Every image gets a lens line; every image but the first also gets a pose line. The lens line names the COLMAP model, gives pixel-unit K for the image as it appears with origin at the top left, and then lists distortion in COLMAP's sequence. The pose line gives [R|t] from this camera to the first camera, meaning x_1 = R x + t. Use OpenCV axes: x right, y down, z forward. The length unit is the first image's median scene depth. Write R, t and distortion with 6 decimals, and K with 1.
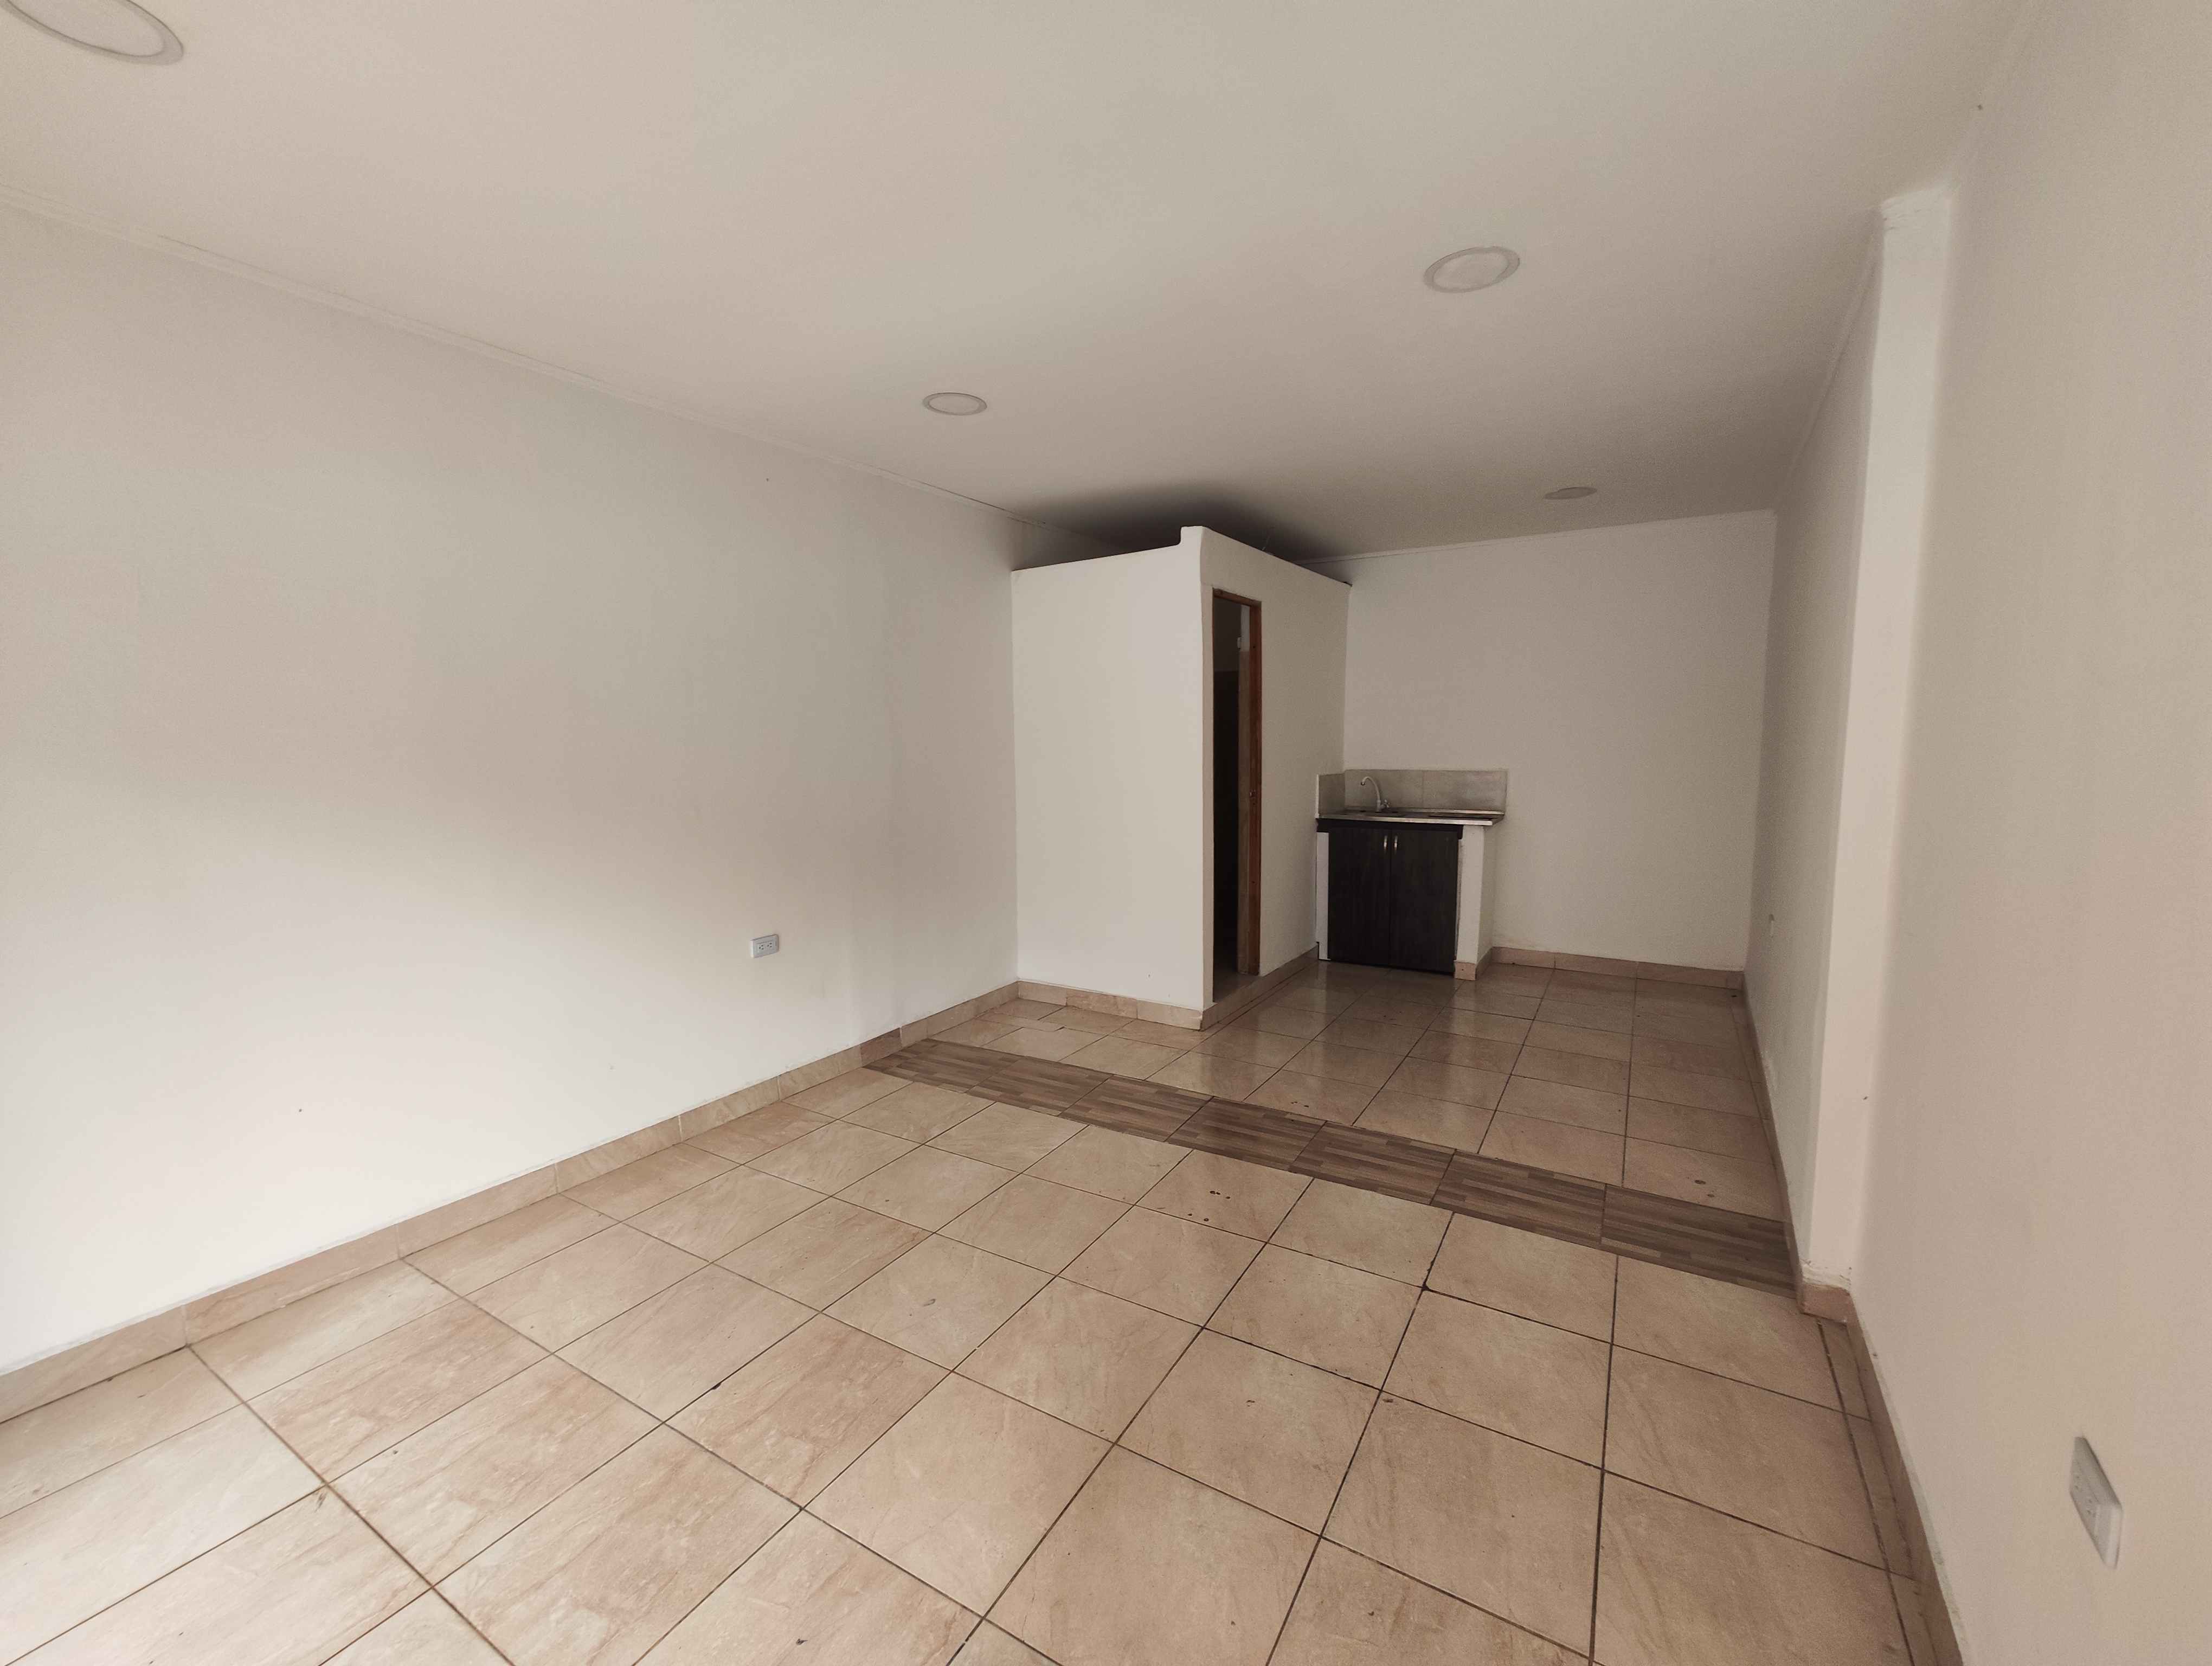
lens RADIAL K [[917.5, 0, 1102.3], [0, 917.5, 831.4], [0, 0, 1]] dist [-0.014530, 0.010480]
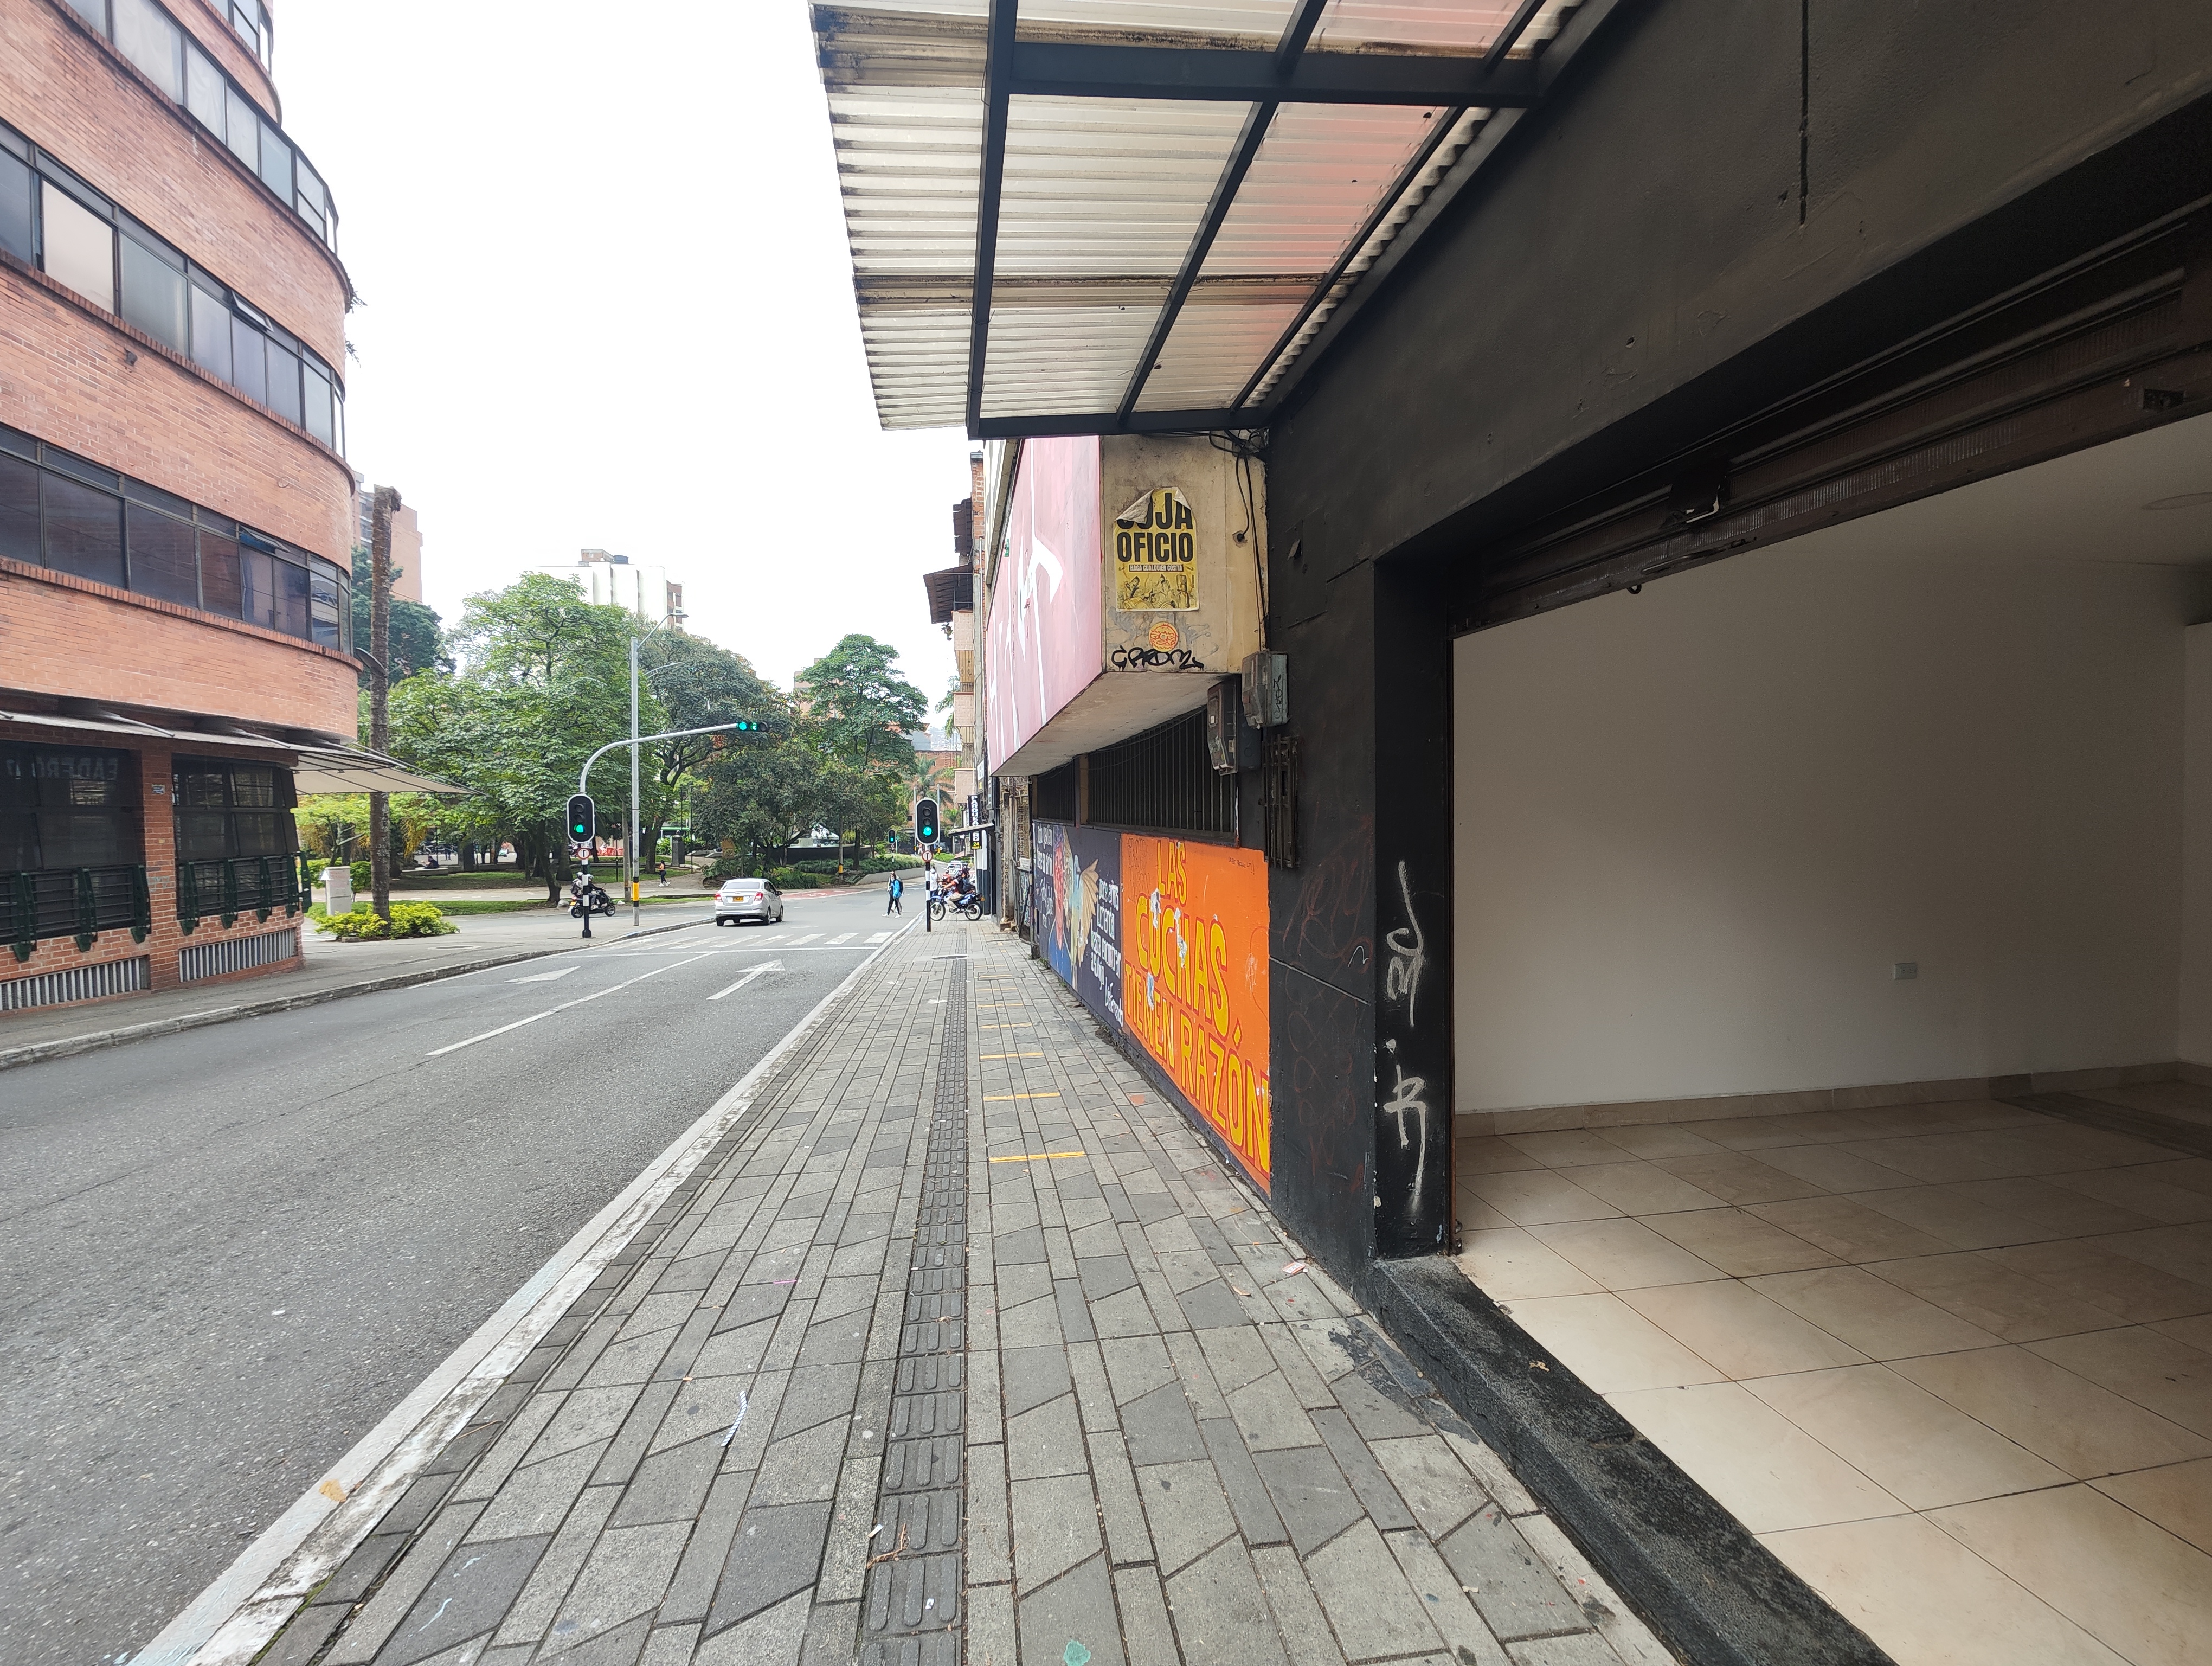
lens RADIAL K [[917.5, 0, 1102.3], [0, 917.5, 831.4], [0, 0, 1]] dist [-0.014530, 0.010480]
pose [[0.655912, 0.018849, -0.754602, -0.156280], [-0.073454, 0.996538, -0.038955, 0.065255], [0.751255, 0.080980, 0.655026, -0.613795]]
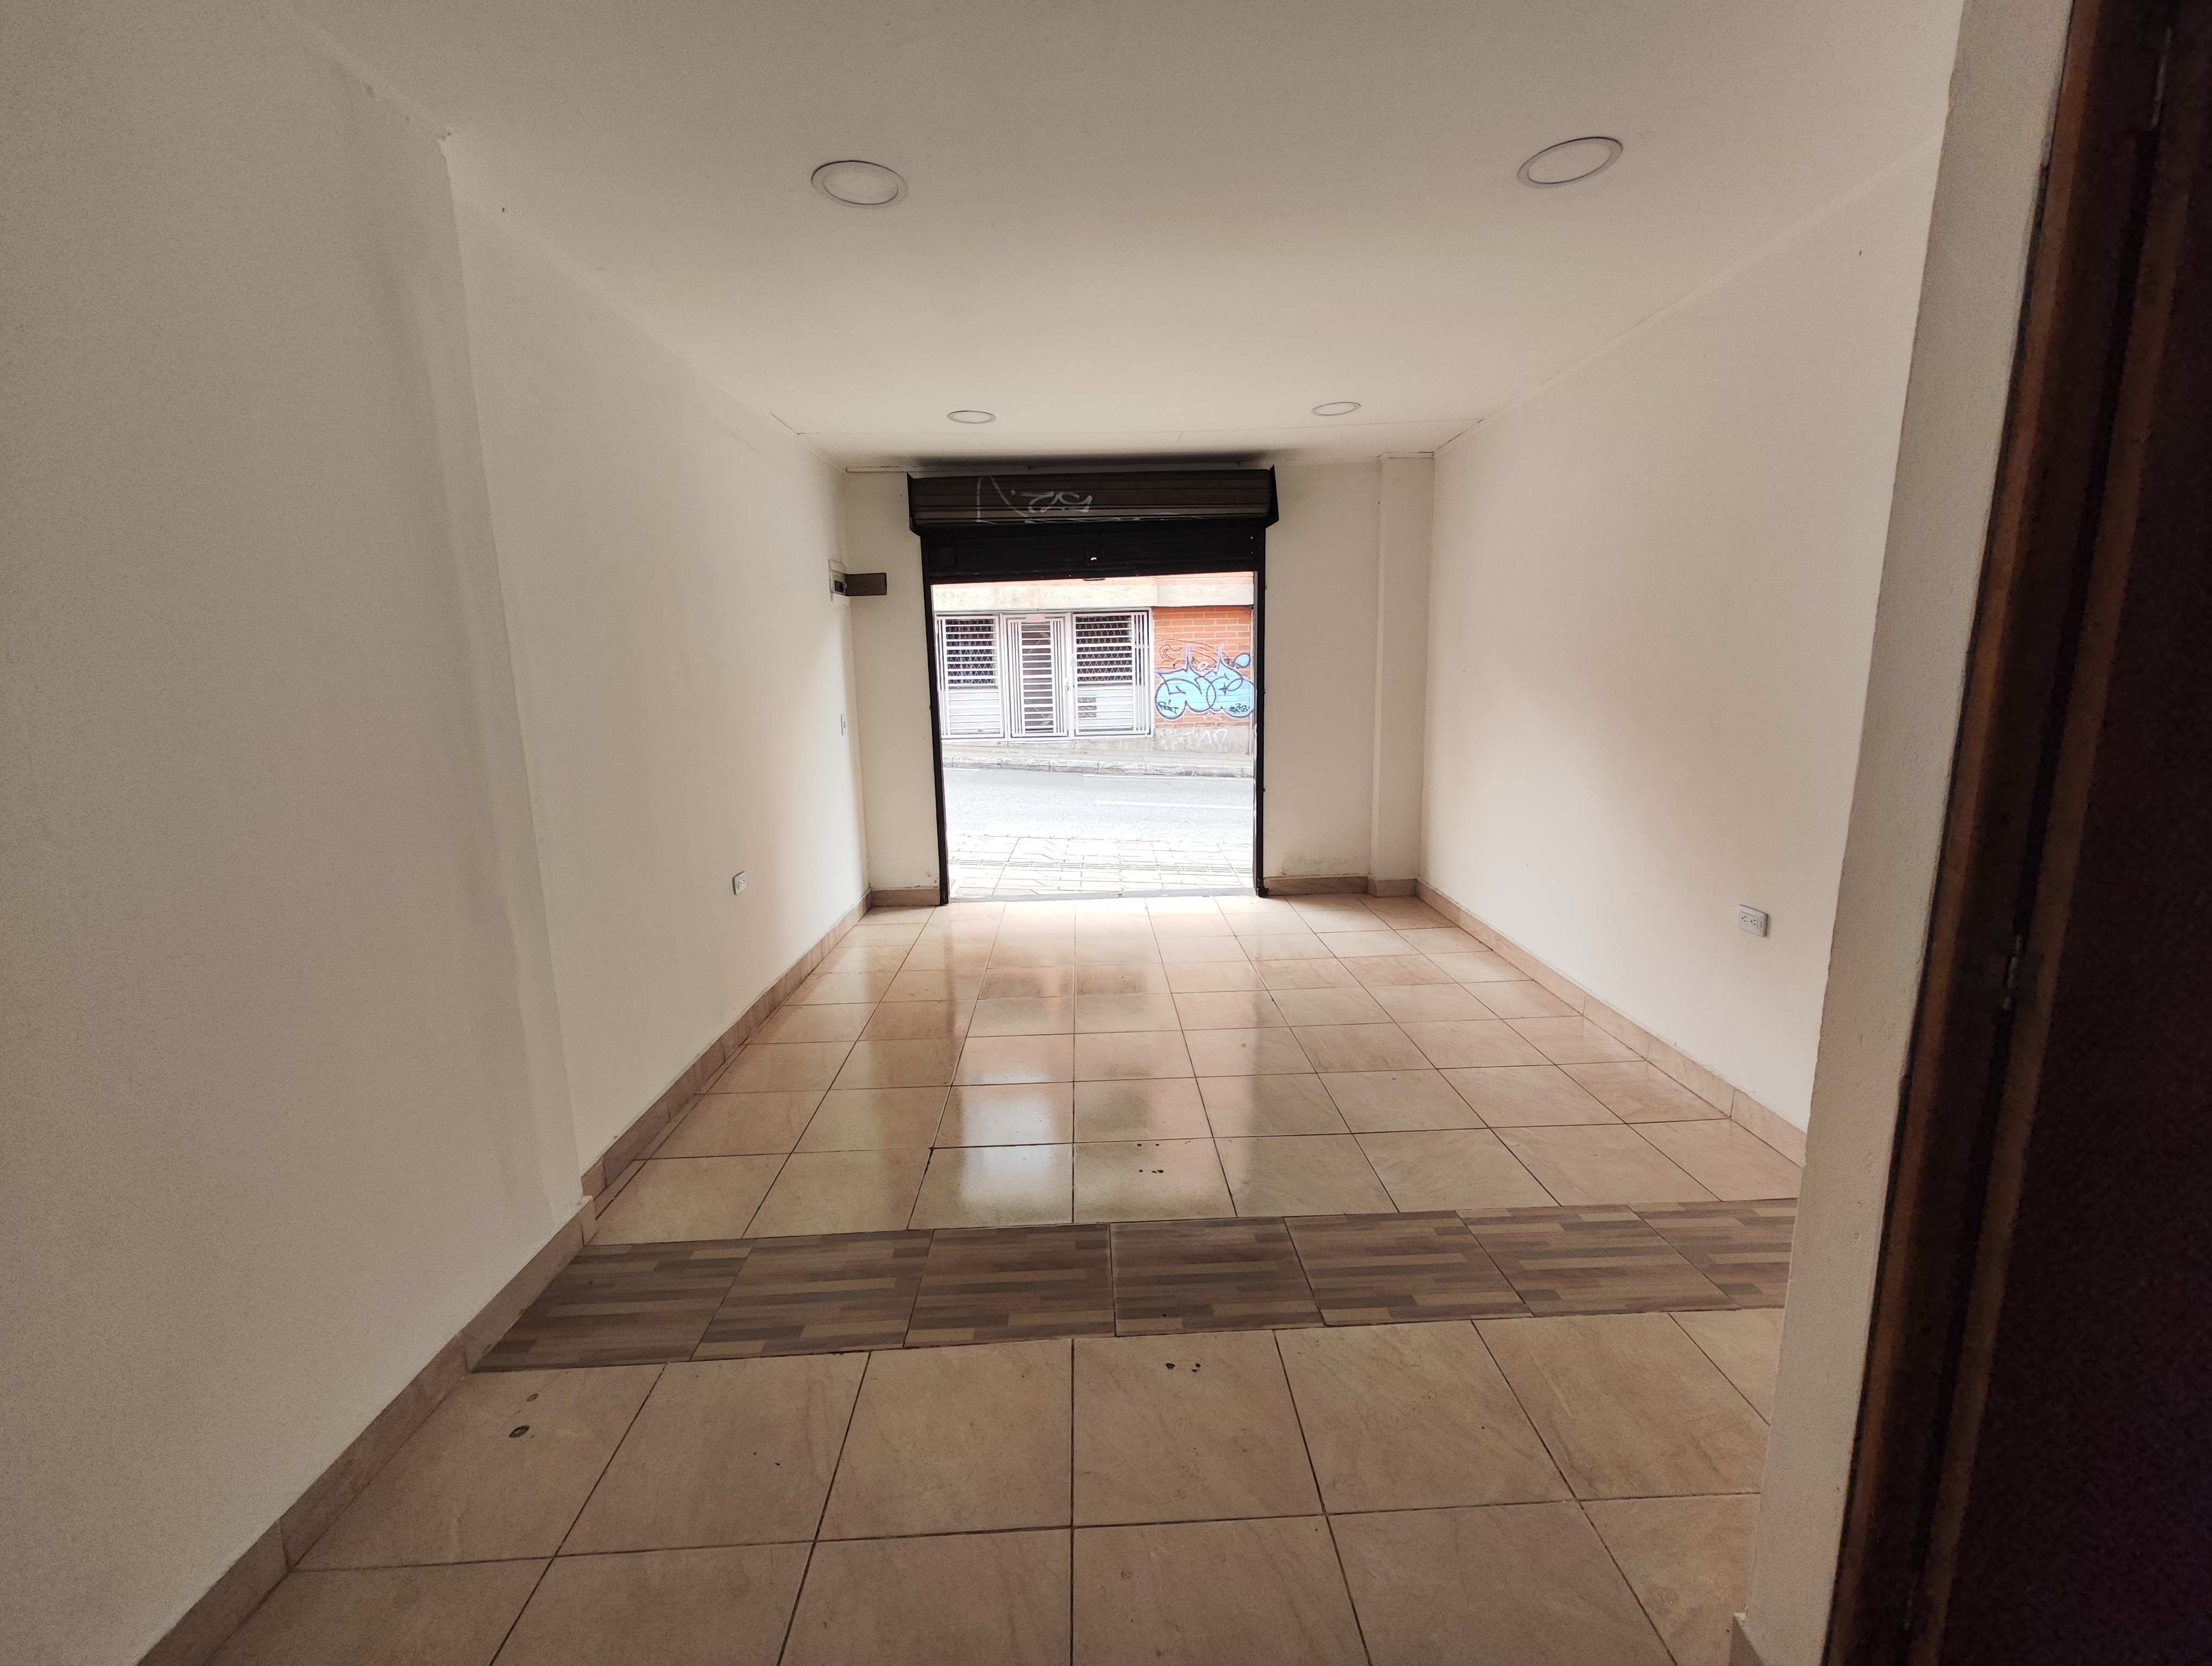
lens RADIAL K [[923.2, 0, 1105.4], [0, 923.2, 829.4], [0, 0, 1]] dist [-0.011211, 0.006347]
pose [[-0.841589, 0.122468, -0.526050, 0.491789], [-0.025565, 0.963831, 0.265285, -0.142077], [0.539513, 0.236709, -0.808019, 1.320842]]
